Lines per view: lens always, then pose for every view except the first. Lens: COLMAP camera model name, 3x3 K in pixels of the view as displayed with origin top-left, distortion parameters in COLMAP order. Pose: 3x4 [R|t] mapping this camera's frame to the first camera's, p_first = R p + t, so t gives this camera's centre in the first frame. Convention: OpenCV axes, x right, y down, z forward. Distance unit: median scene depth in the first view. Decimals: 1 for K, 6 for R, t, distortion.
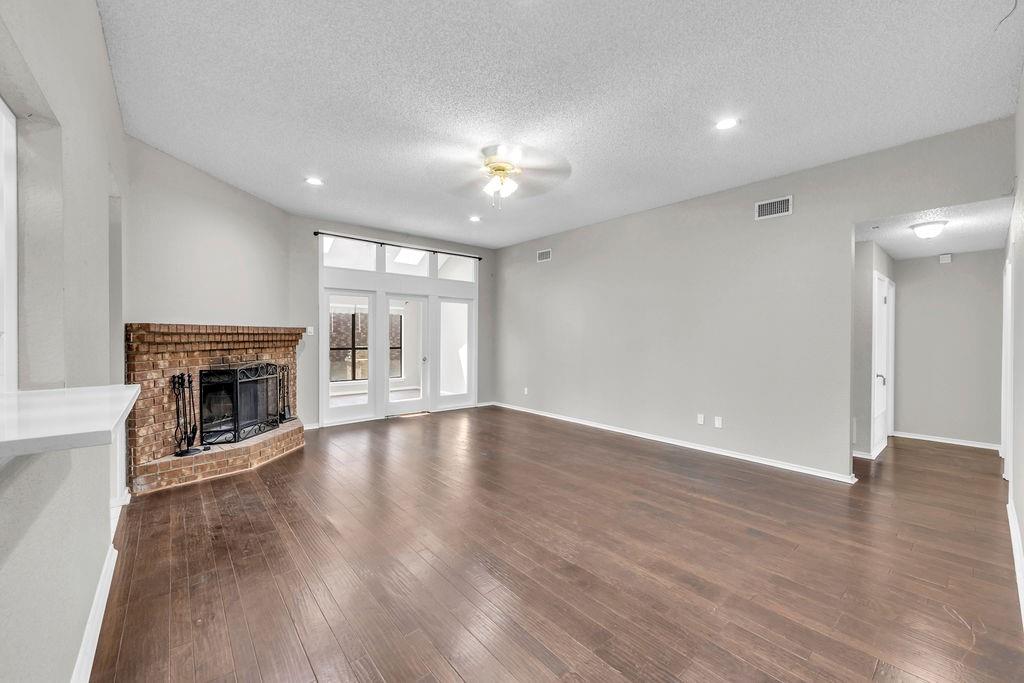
lens RADIAL K [[400.0, 0, 513.4], [0, 400.0, 338.5], [0, 0, 1]] dist [-0.002994, -0.000305]
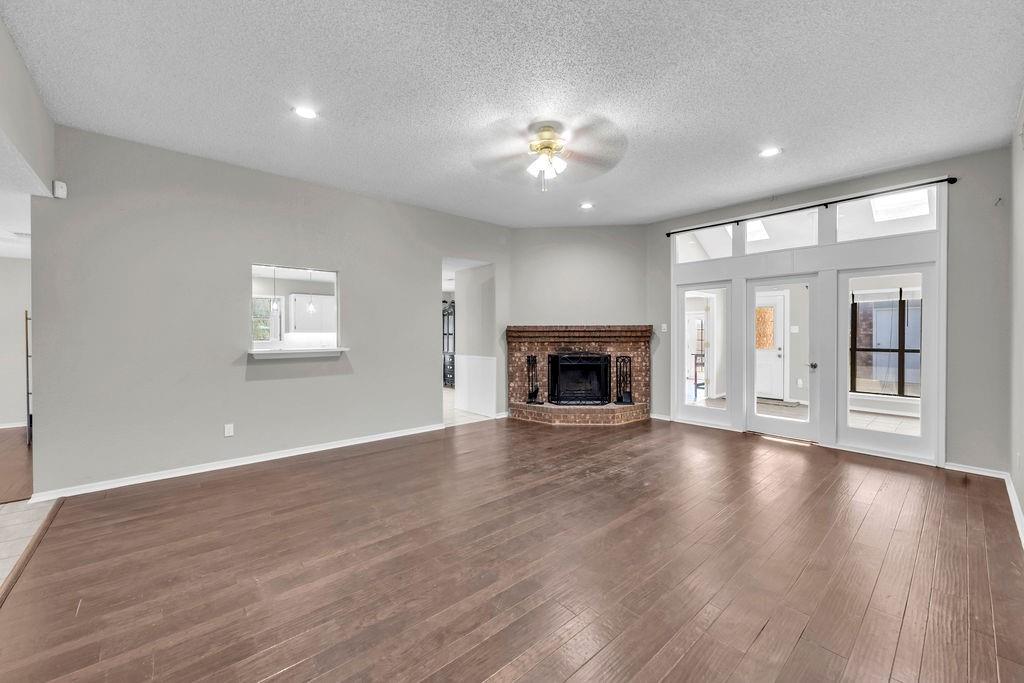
lens RADIAL K [[400.0, 0, 513.4], [0, 400.0, 338.5], [0, 0, 1]] dist [-0.002994, -0.000305]
pose [[0.021170, 0.010272, -0.999723, 0.748493], [-0.005932, 0.999931, 0.010149, 0.001227], [0.999758, 0.005716, 0.021230, 0.781361]]
